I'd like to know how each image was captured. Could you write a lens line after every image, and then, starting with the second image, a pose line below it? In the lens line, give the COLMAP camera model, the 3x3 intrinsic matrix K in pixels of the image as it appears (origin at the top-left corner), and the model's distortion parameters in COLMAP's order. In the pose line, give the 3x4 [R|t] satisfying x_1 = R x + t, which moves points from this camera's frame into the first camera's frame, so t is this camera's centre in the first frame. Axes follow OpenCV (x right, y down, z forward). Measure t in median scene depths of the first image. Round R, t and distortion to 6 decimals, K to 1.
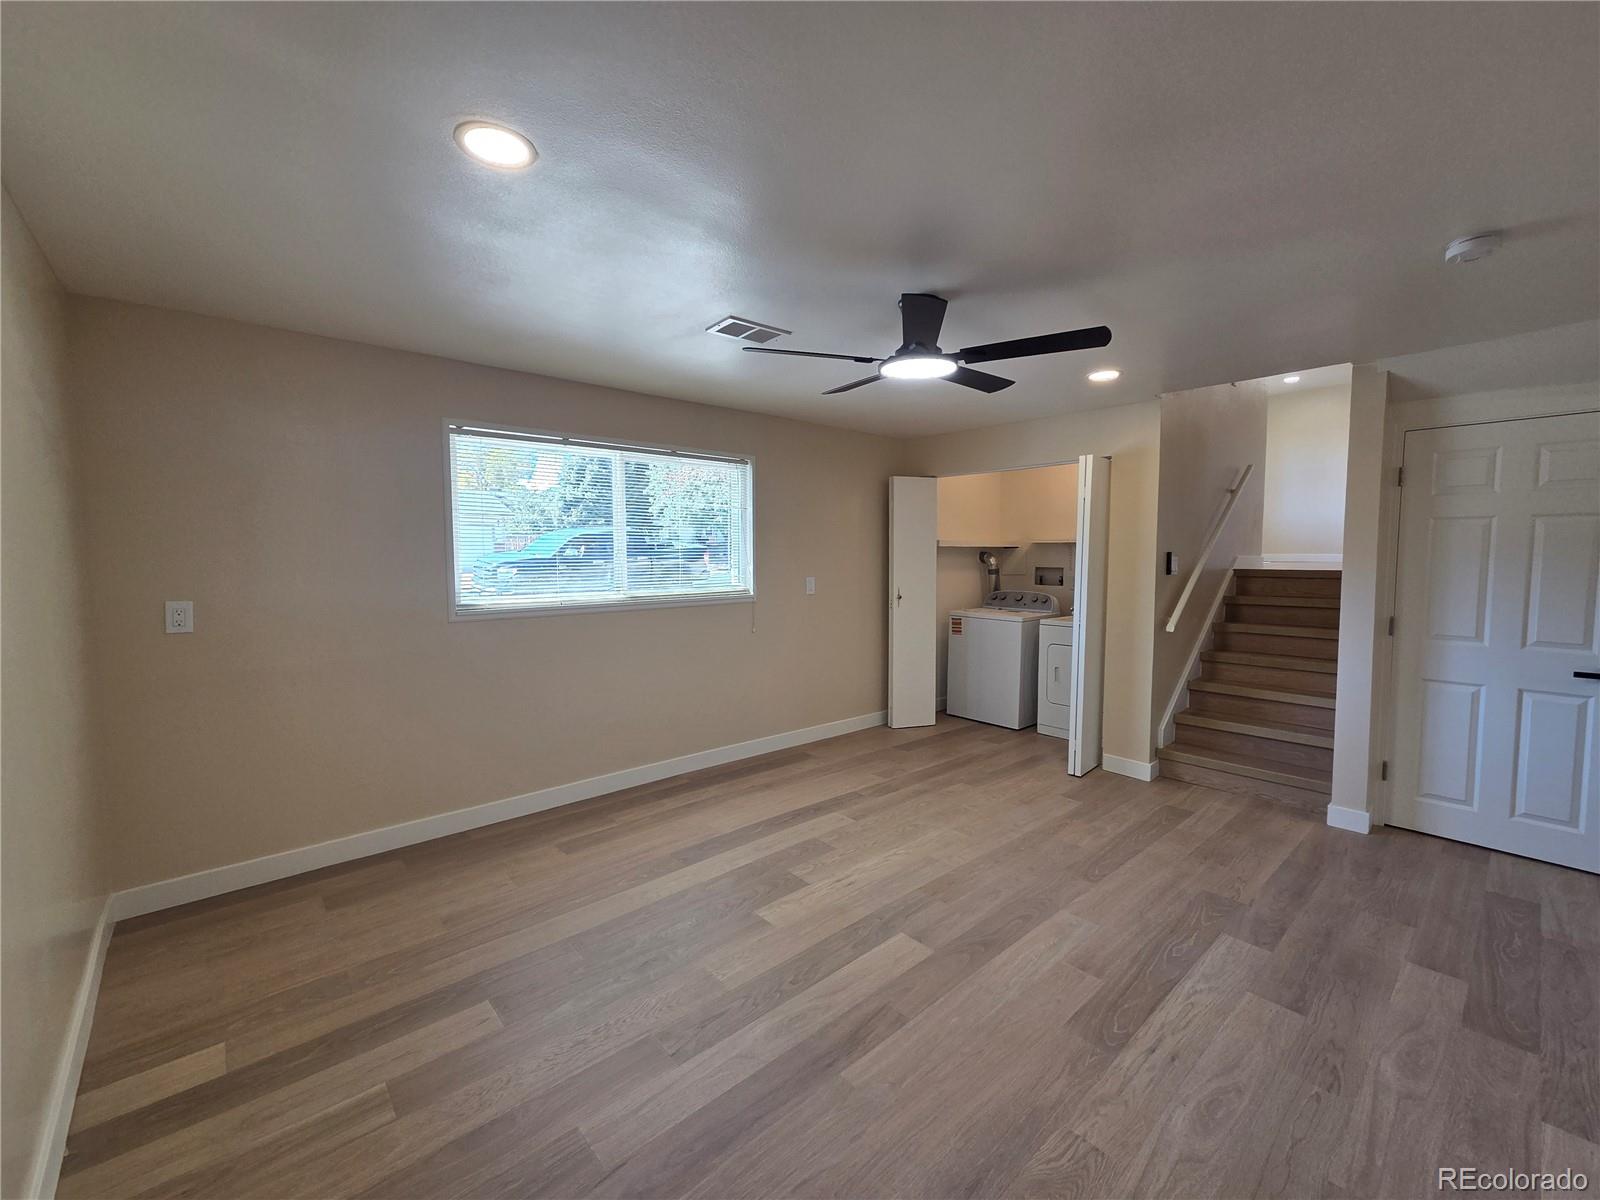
lens RADIAL K [[649.0, 0, 815.3], [0, 649.0, 600.7], [0, 0, 1]] dist [0.002111, 0.000913]
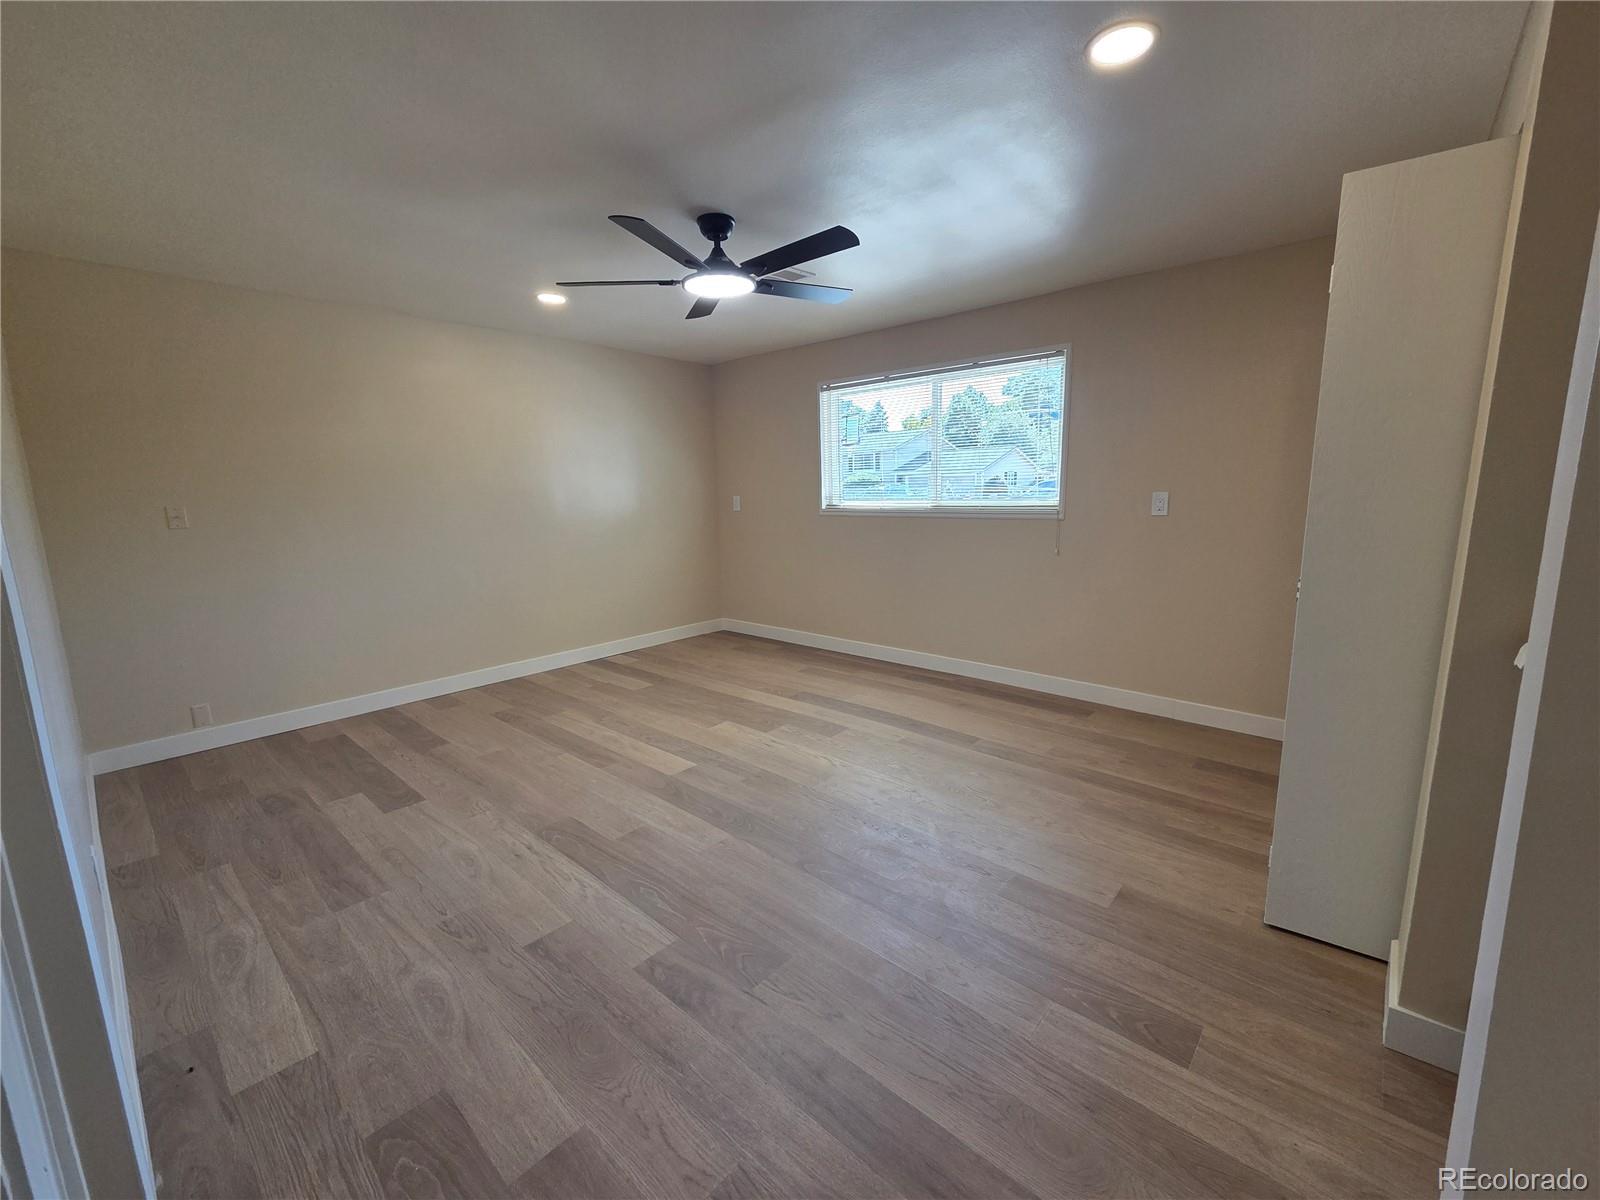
lens RADIAL K [[649.0, 0, 815.3], [0, 649.0, 600.7], [0, 0, 1]] dist [0.002111, 0.000913]
pose [[0.124250, 0.169215, -0.977716, 1.057300], [-0.056180, 0.984970, 0.163331, -0.020376], [0.990659, 0.034635, 0.131889, 0.823321]]
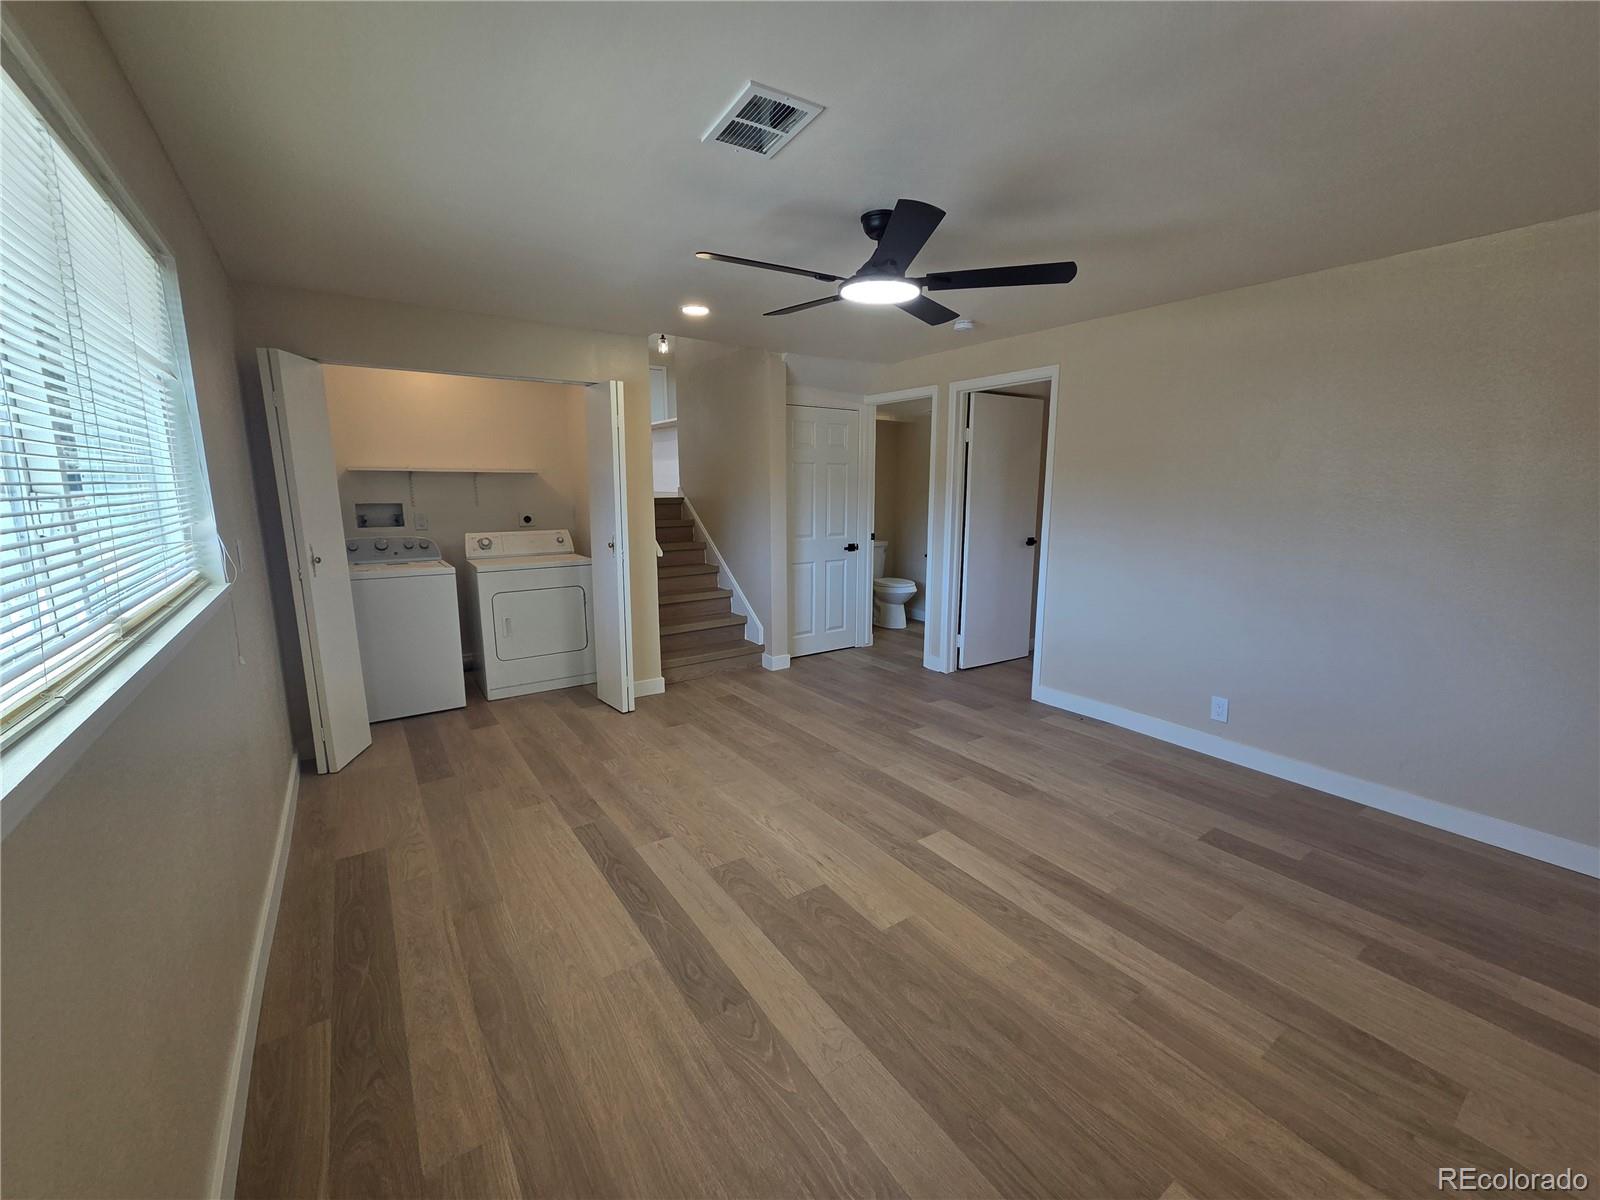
lens RADIAL K [[653.6, 0, 802.3], [0, 653.6, 595.4], [0, 0, 1]] dist [-0.000029, -0.000057]
pose [[0.127068, -0.168844, 0.977418, -0.698496], [0.072012, 0.984375, 0.160684, -0.065386], [-0.989277, 0.049968, 0.137241, 0.799492]]
